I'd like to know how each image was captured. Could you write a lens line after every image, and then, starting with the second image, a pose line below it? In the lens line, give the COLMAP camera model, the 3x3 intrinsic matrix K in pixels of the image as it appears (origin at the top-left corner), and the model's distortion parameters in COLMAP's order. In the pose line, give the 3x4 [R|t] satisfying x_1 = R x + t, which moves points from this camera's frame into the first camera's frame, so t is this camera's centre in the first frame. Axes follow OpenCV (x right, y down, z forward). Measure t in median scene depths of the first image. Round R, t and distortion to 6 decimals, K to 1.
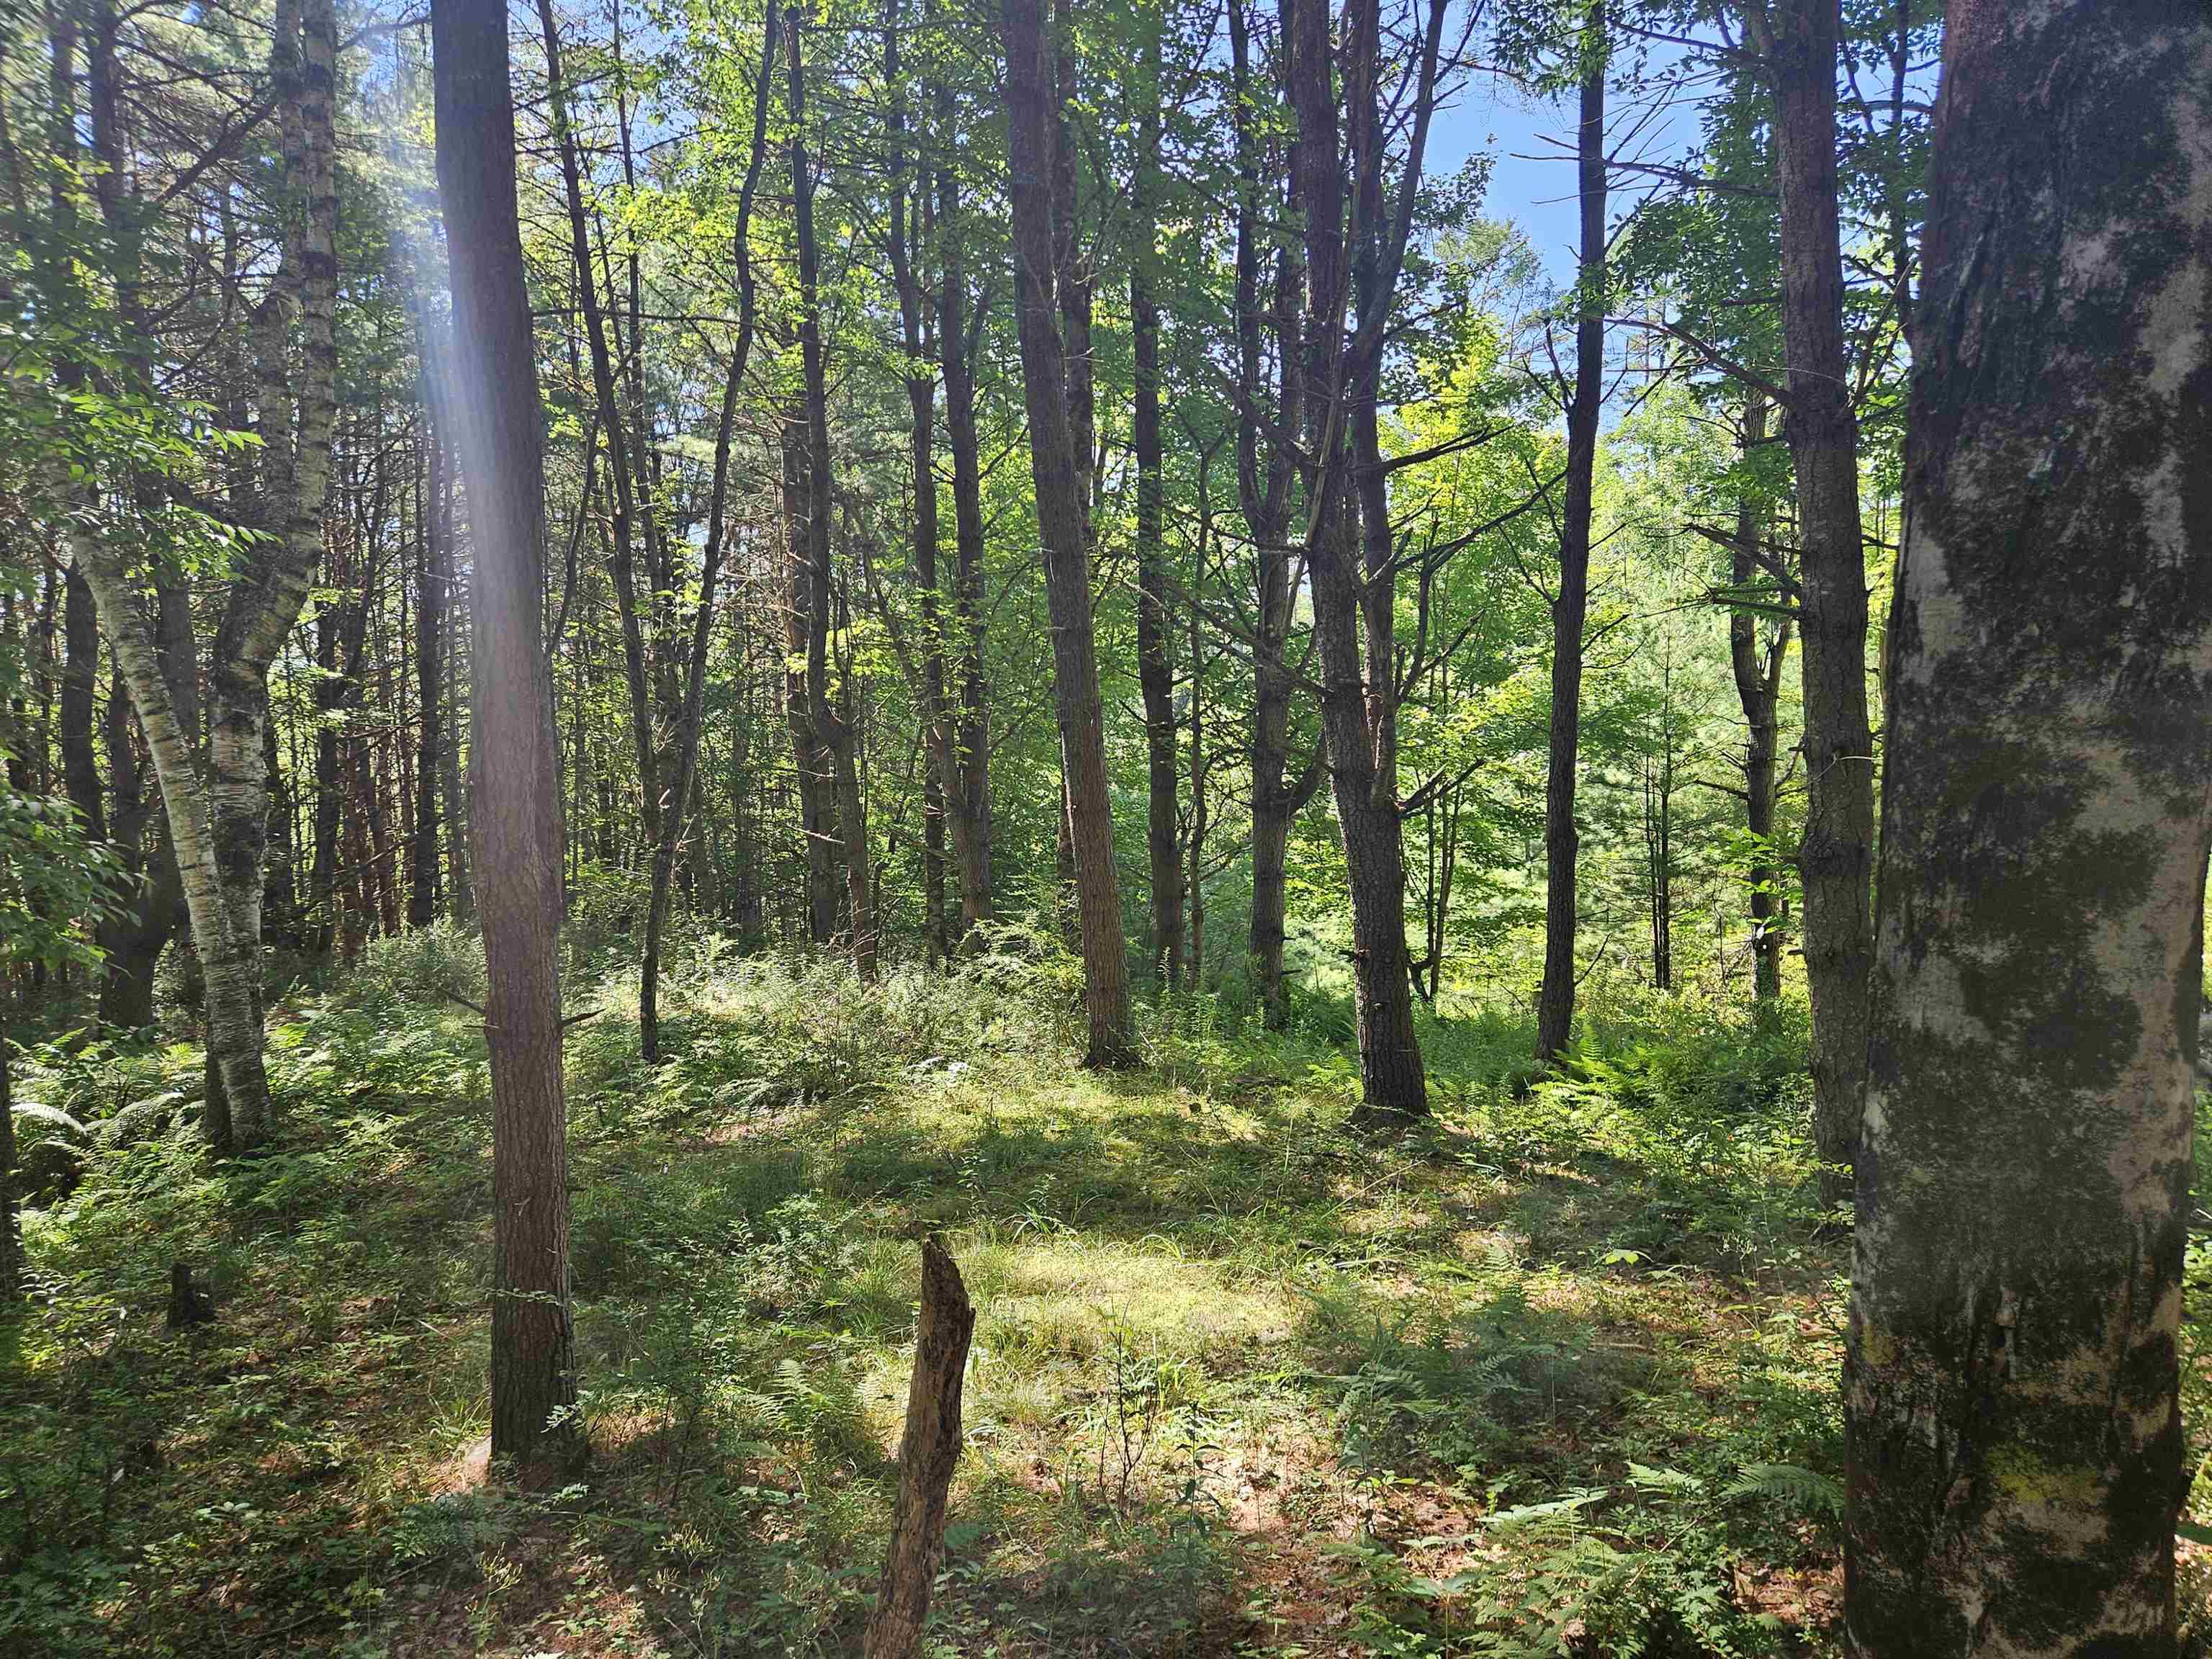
lens RADIAL K [[1482.3, 0, 1104.4], [0, 1482.3, 828.5], [0, 0, 1]] dist [0.009229, -0.003879]
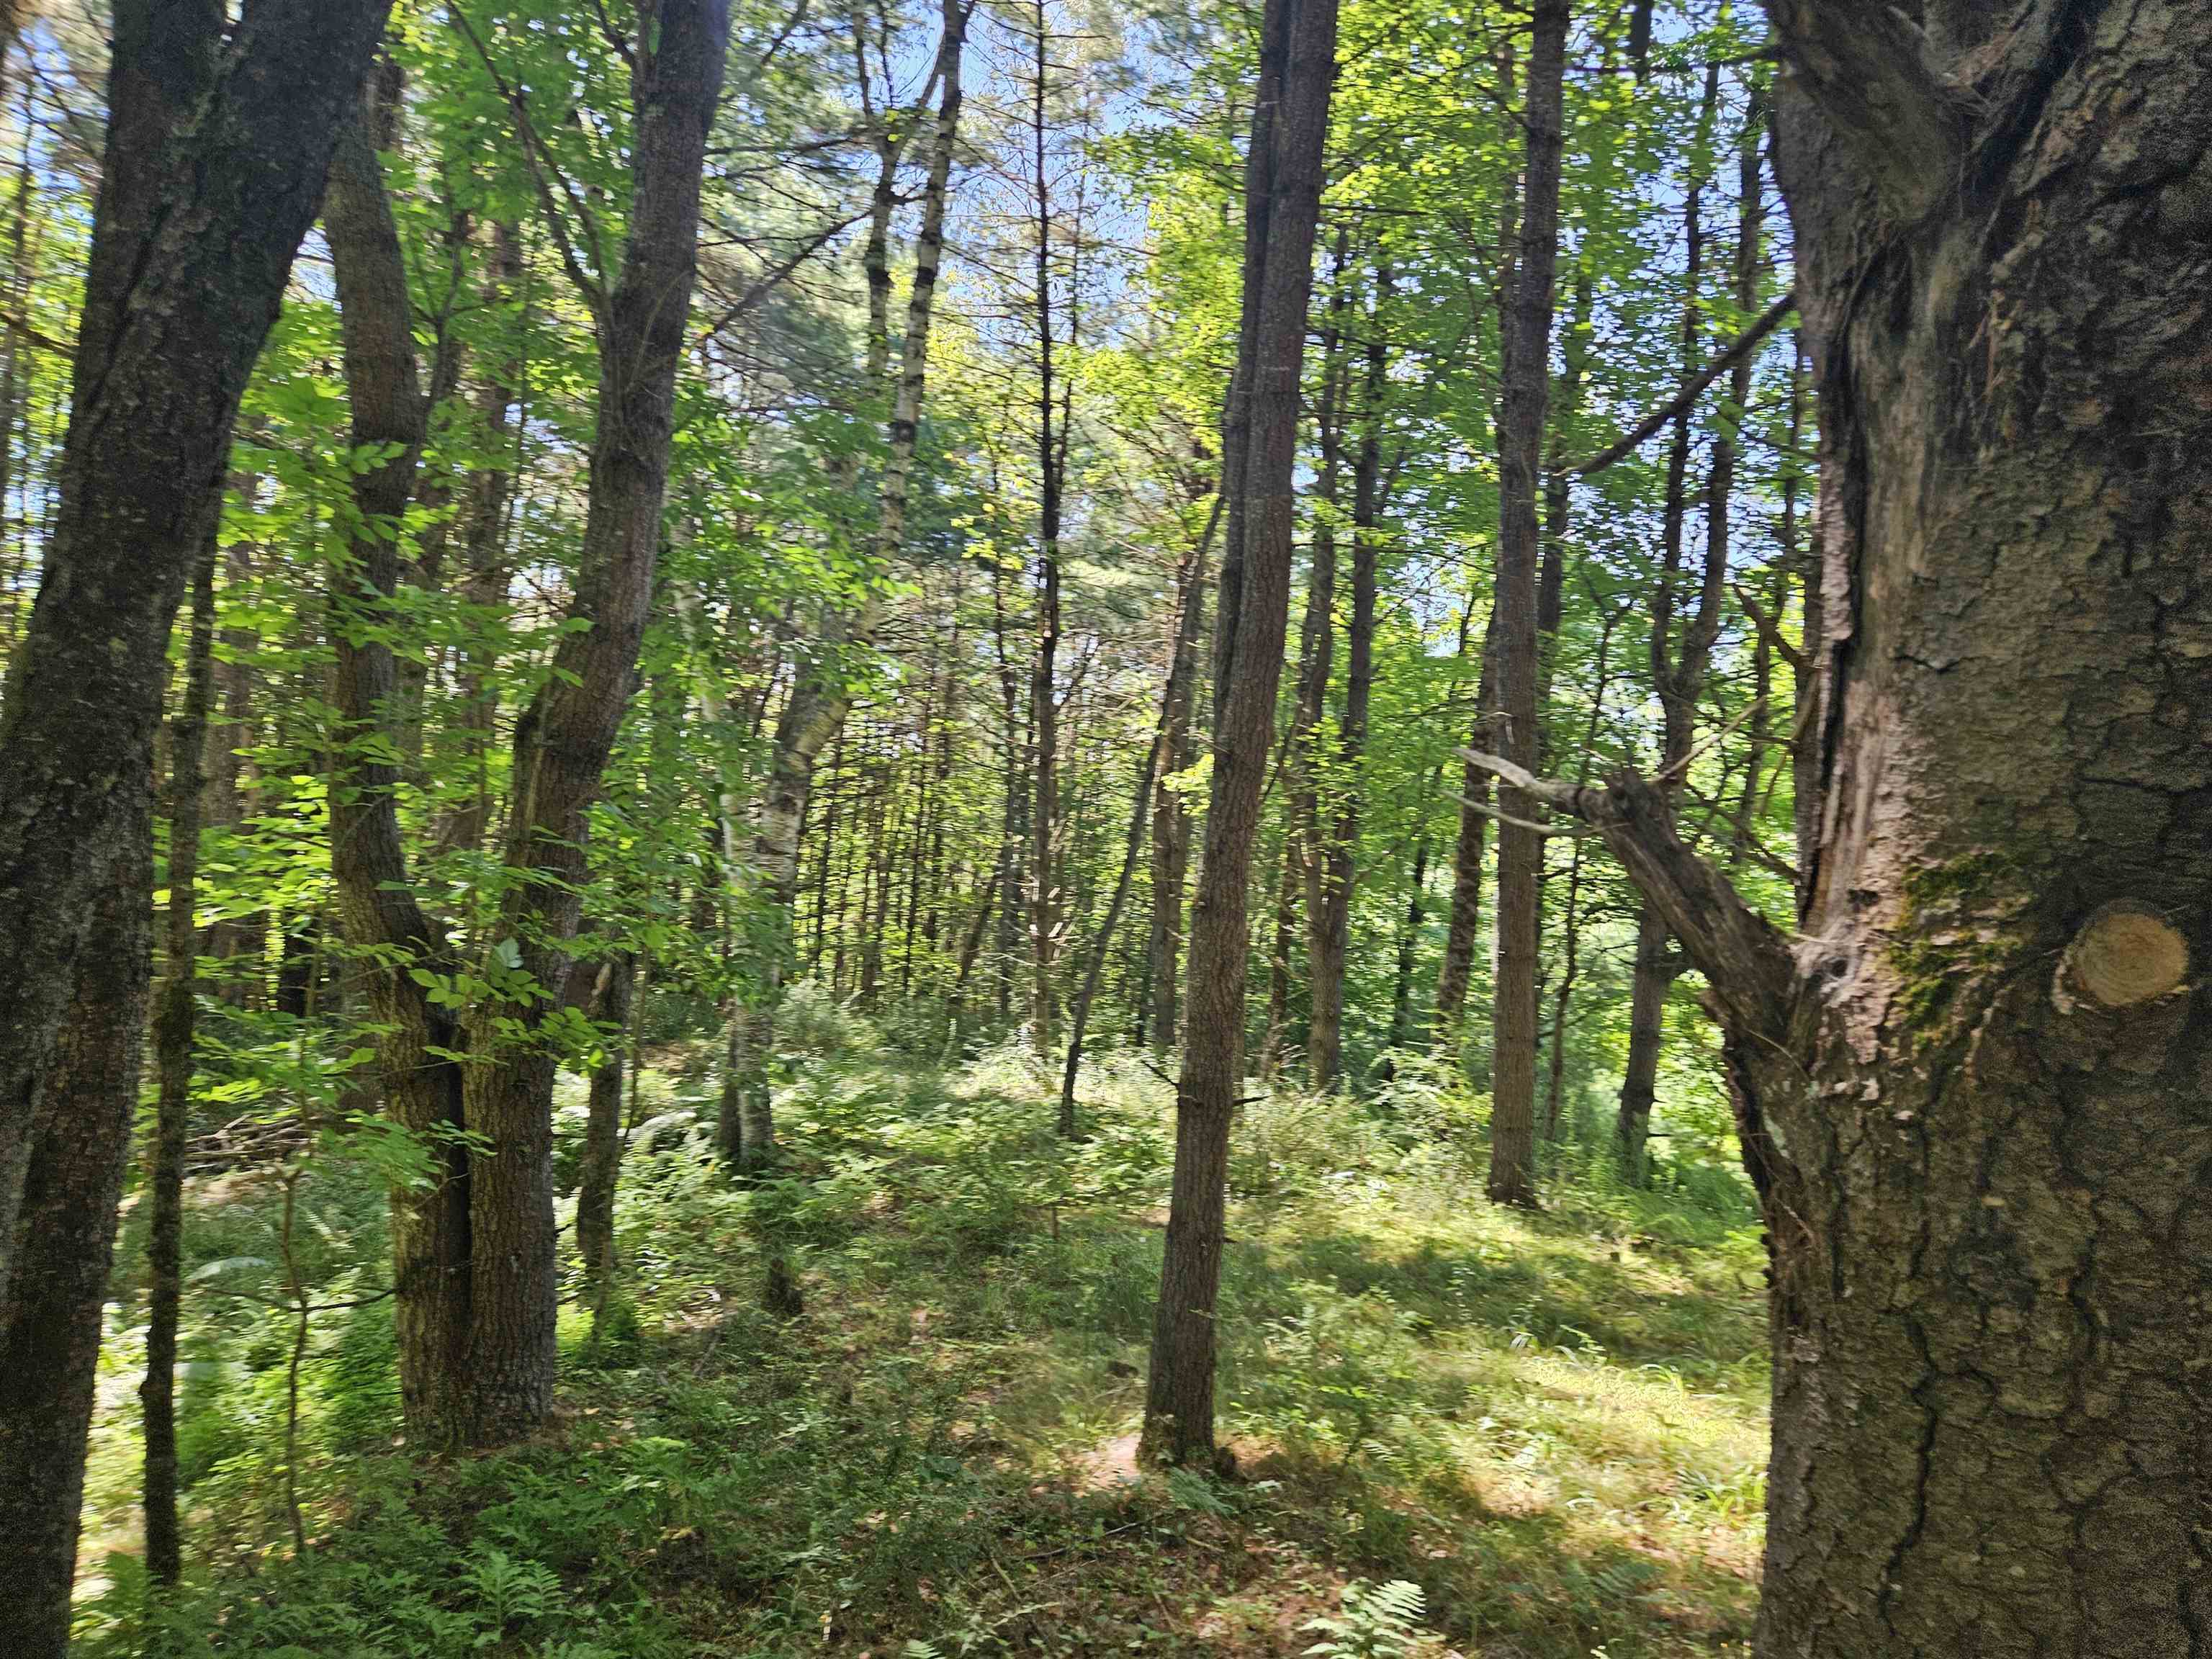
lens RADIAL K [[1482.3, 0, 1107.3], [0, 1482.3, 827.7], [0, 0, 1]] dist [0.009229, -0.003879]
pose [[0.979276, 0.096900, -0.177848, -0.123609], [-0.110314, 0.991627, -0.067131, -0.001643], [0.169854, 0.085359, 0.981766, -0.111222]]
